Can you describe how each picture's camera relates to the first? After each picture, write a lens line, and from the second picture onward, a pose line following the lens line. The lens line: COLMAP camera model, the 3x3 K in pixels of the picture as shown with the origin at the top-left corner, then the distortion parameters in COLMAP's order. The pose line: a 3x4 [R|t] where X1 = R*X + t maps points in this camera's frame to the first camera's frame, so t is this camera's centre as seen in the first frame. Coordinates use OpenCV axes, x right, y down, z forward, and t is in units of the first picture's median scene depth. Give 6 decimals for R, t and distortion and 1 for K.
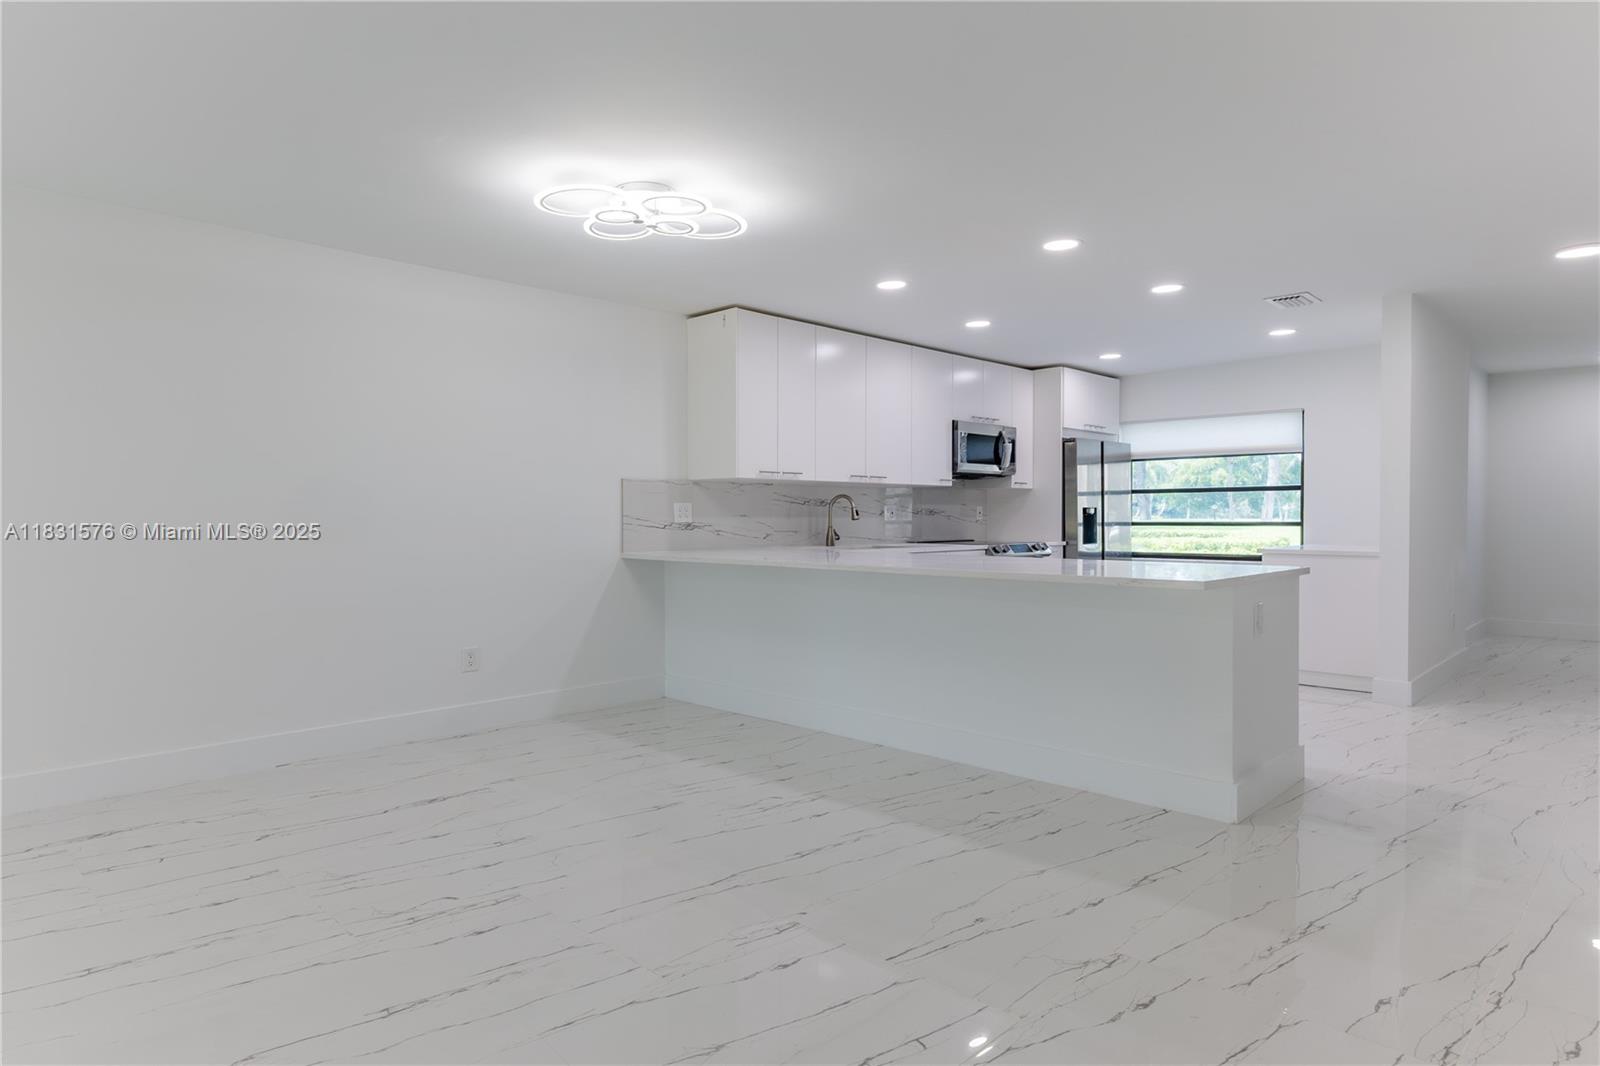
lens RADIAL K [[958.0, 0, 724.7], [0, 958.0, 530.8], [0, 0, 1]] dist [-0.002428, -0.001420]
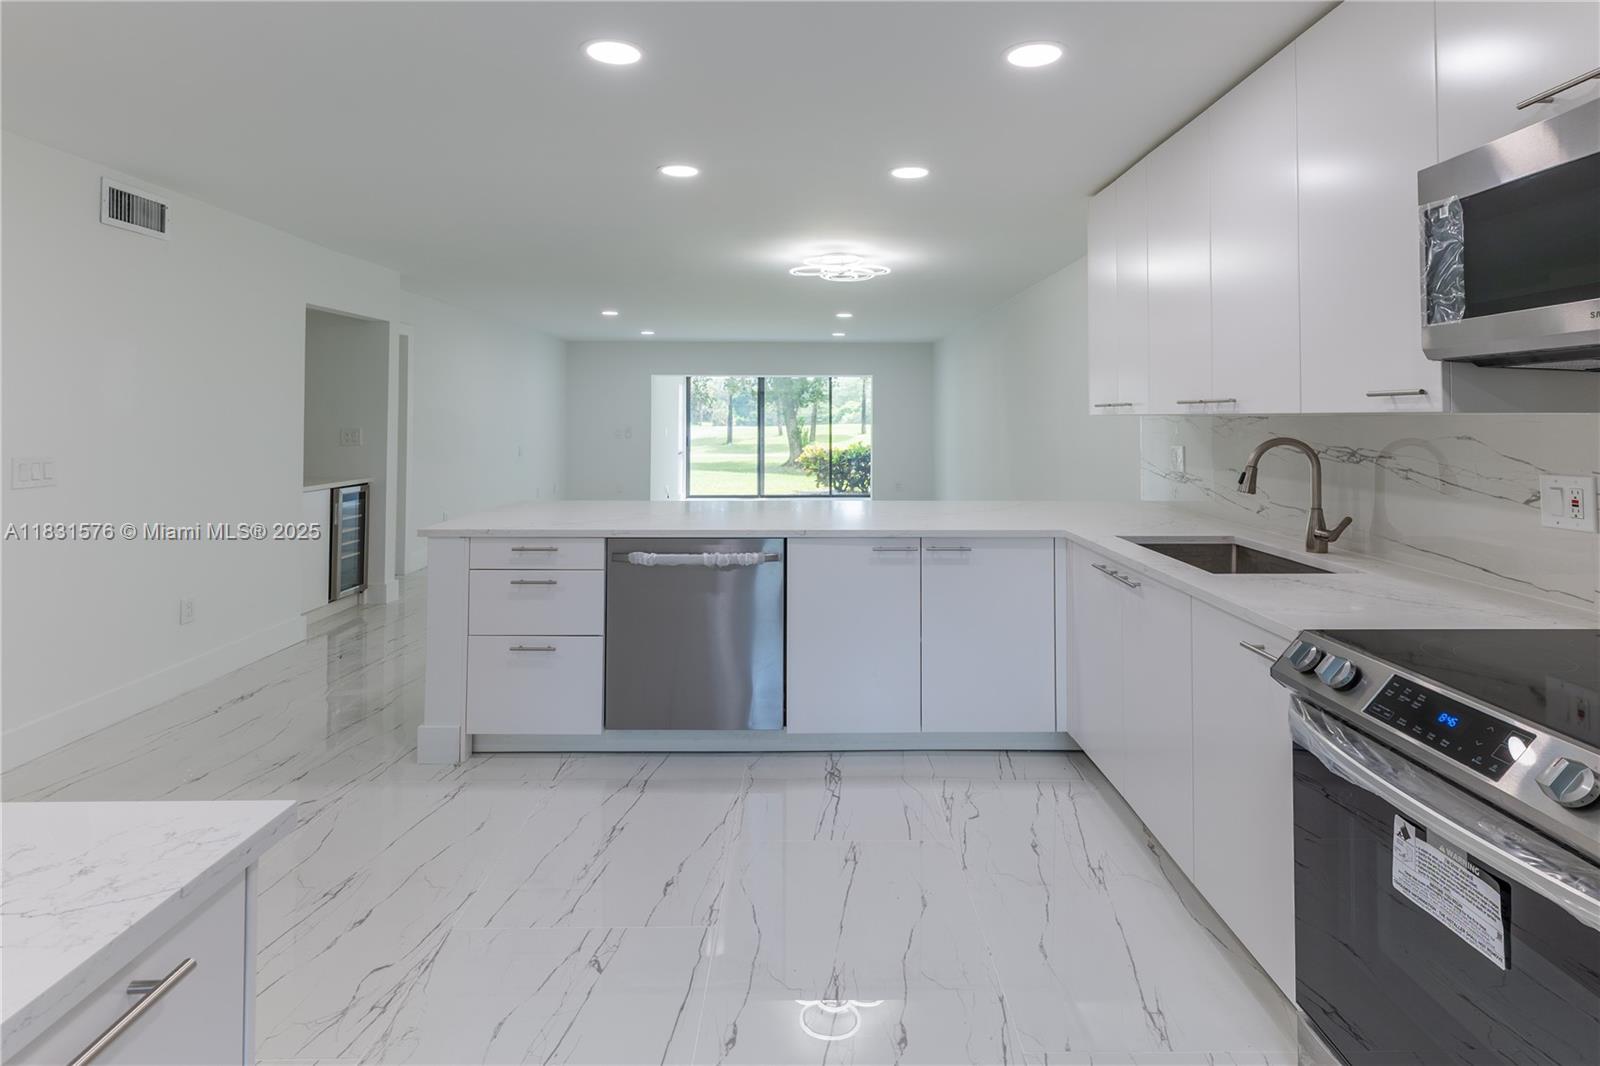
lens RADIAL K [[861.6, 0, 792.0], [0, 861.6, 400.9], [0, 0, 1]] dist [0.002255, 0.000396]
pose [[-0.706014, -0.014318, -0.708053, 0.538577], [-0.011038, 0.999897, -0.009214, -0.045641], [0.708111, 0.001310, -0.706100, 1.042525]]
